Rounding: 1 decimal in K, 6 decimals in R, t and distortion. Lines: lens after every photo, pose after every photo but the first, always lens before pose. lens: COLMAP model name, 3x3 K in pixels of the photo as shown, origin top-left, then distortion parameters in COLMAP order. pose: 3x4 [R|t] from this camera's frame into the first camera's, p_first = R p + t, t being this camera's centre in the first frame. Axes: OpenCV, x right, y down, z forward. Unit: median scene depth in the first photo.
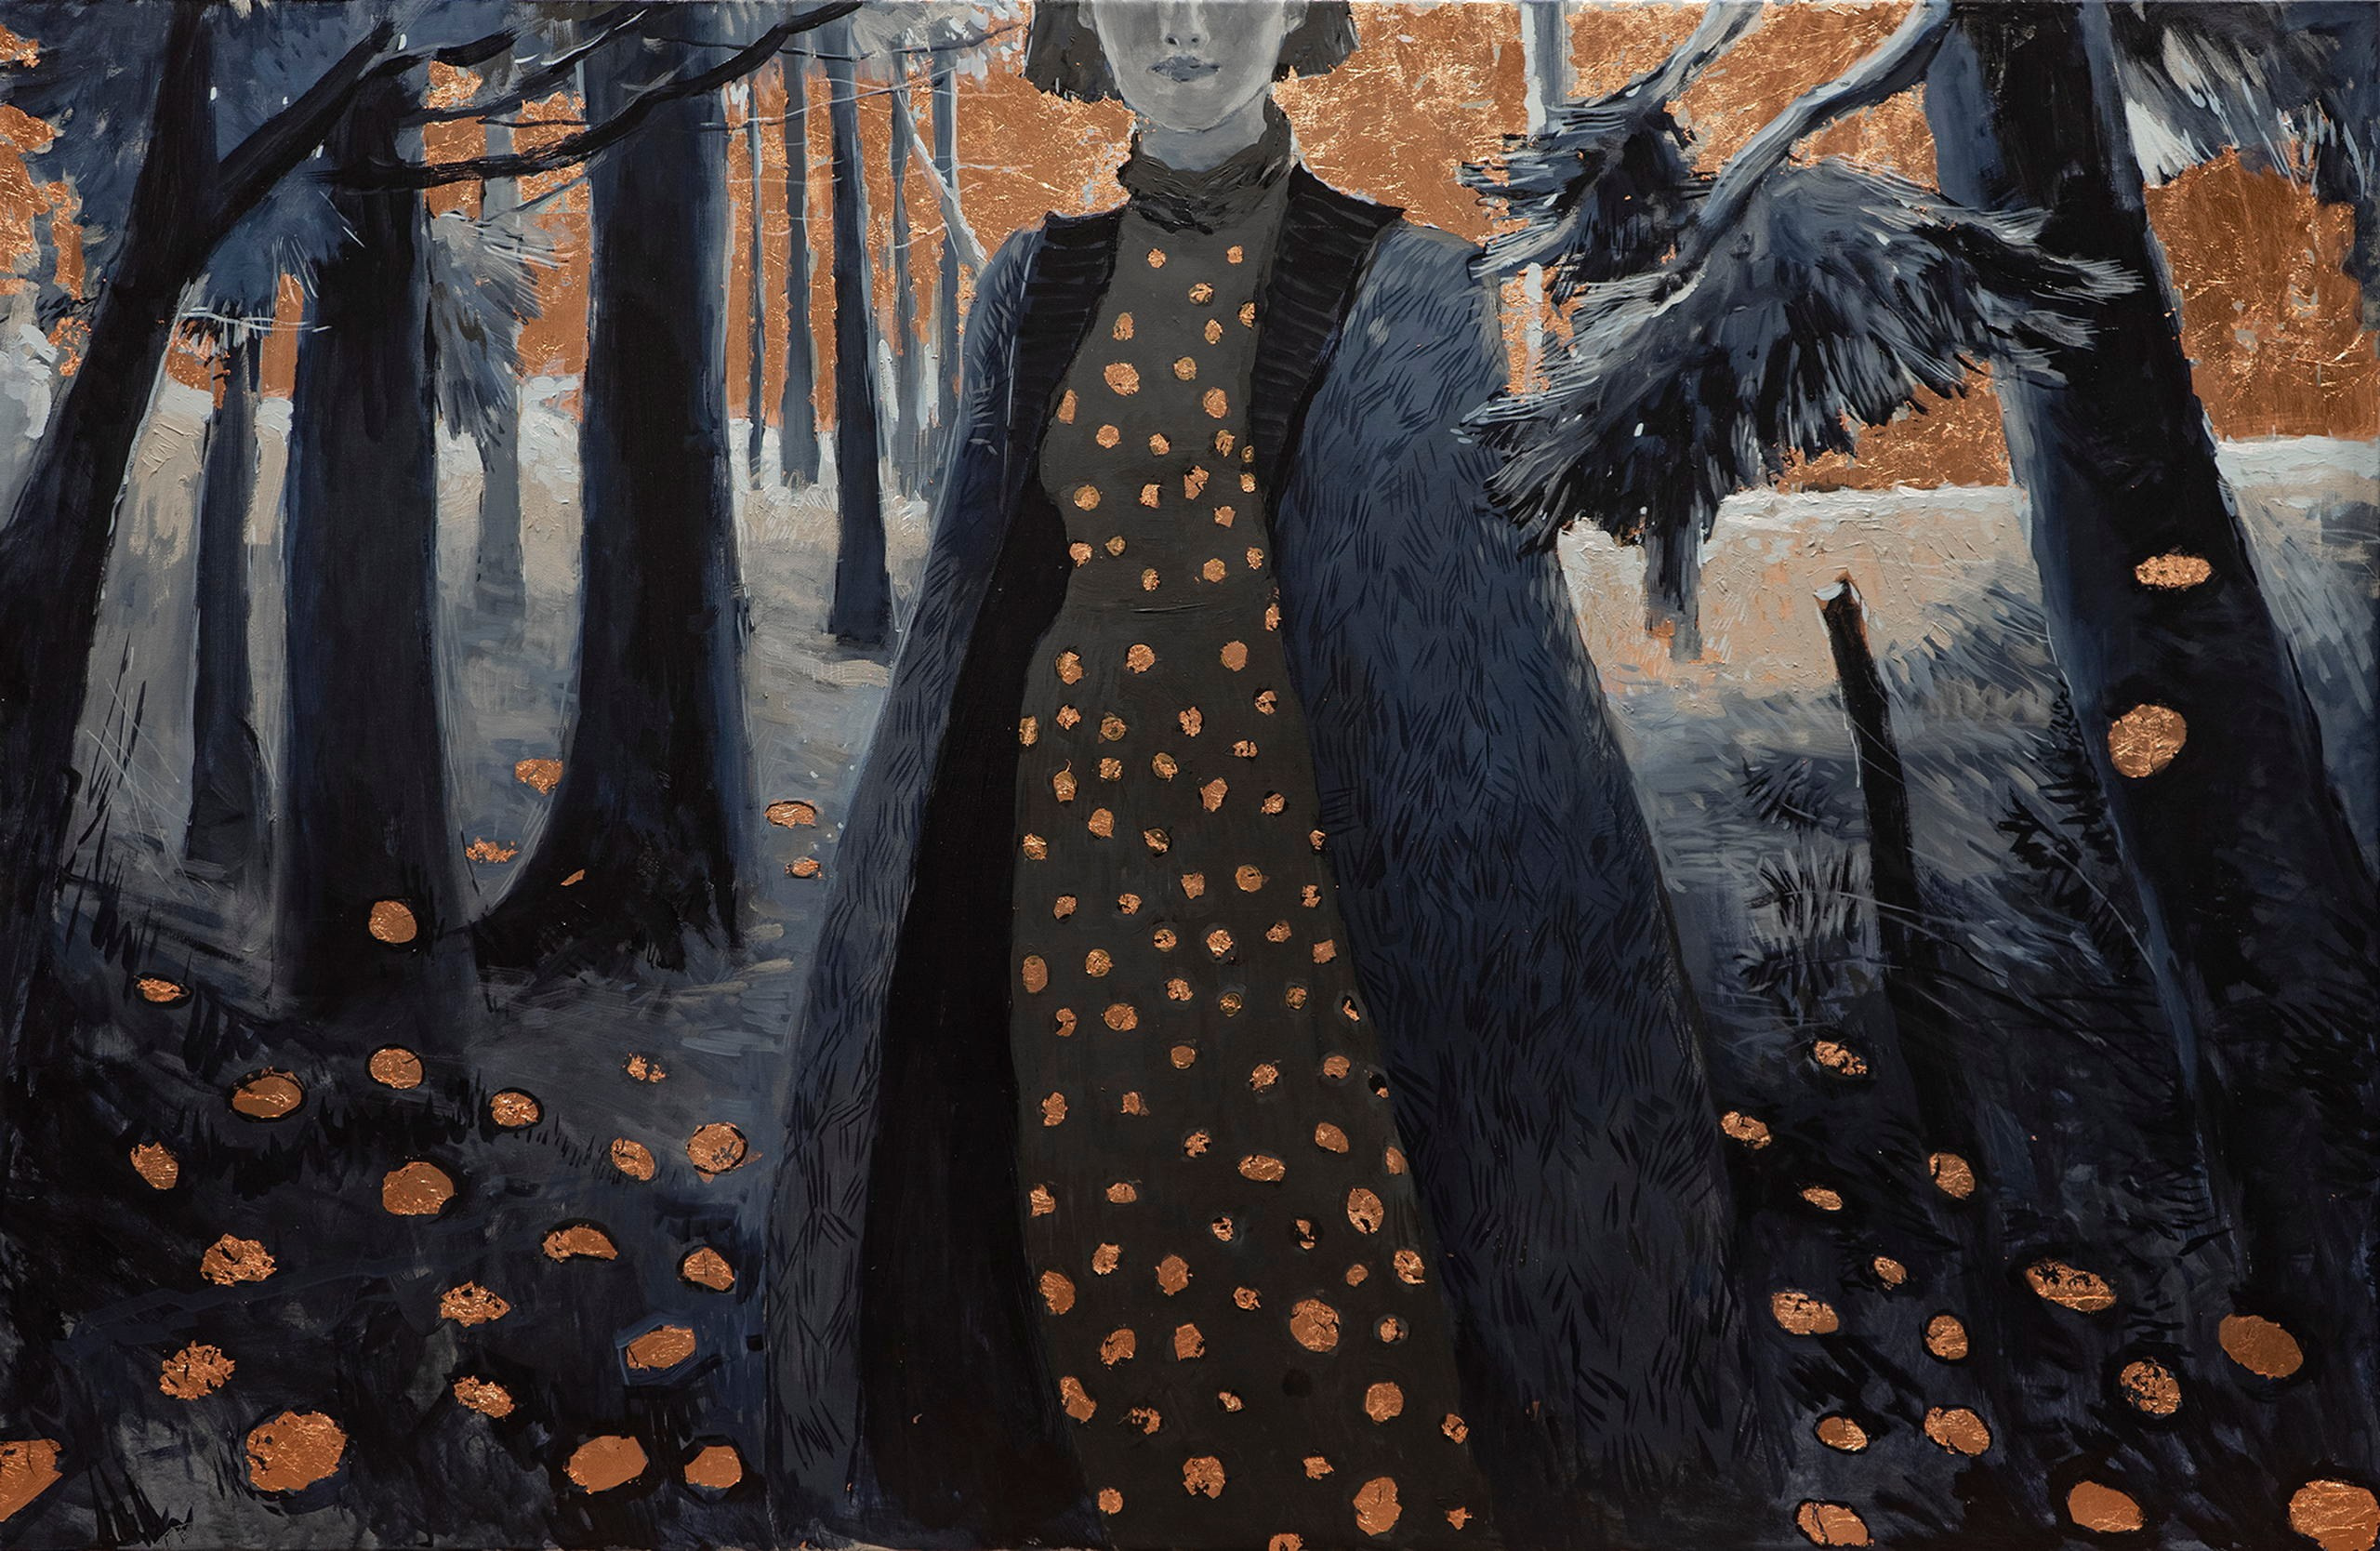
lens RADIAL K [[2334.0, 0, 1195.9], [0, 2334.0, 778.5], [0, 0, 1]] dist [0.013924, 0.000000]
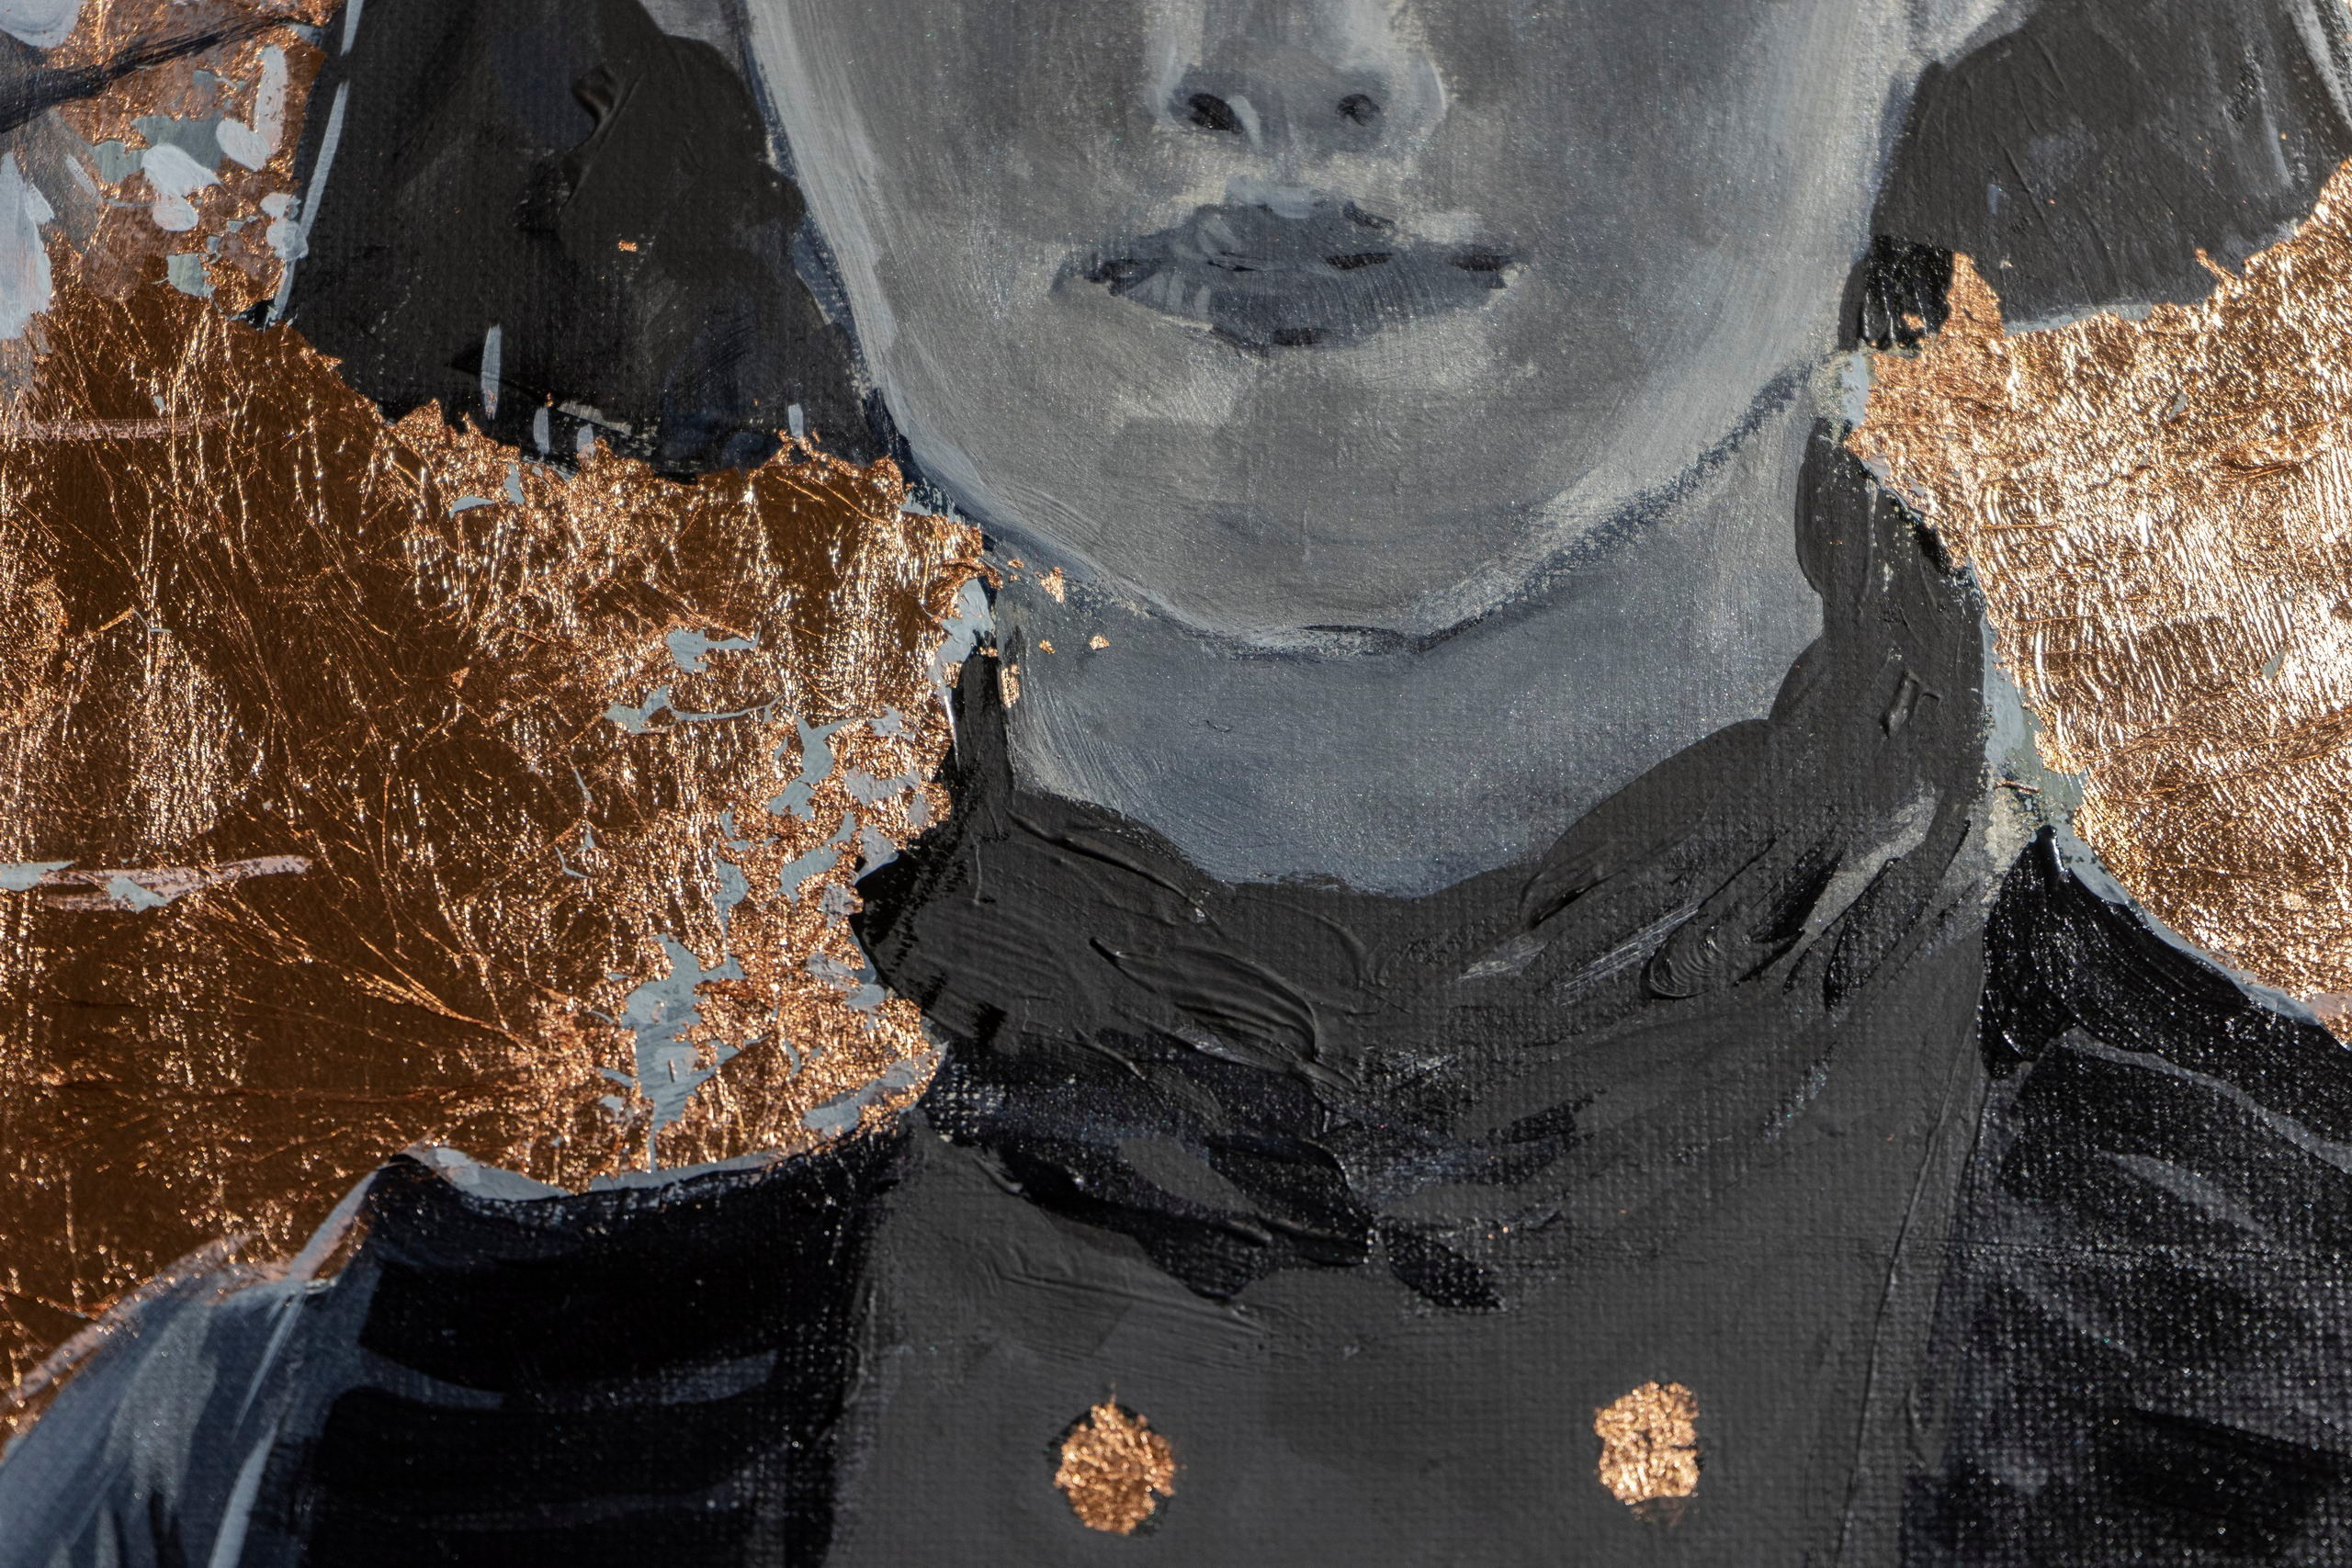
lens RADIAL K [[4824.7, 0, 1176.0], [0, 4824.7, 784.5], [0, 0, 1]] dist [0.063804, 0.000000]
pose [[0.999935, -0.003079, -0.010966, -0.009396], [0.000074, 0.964505, -0.264063, -0.183242], [0.011390, 0.264045, 0.964443, 0.692367]]
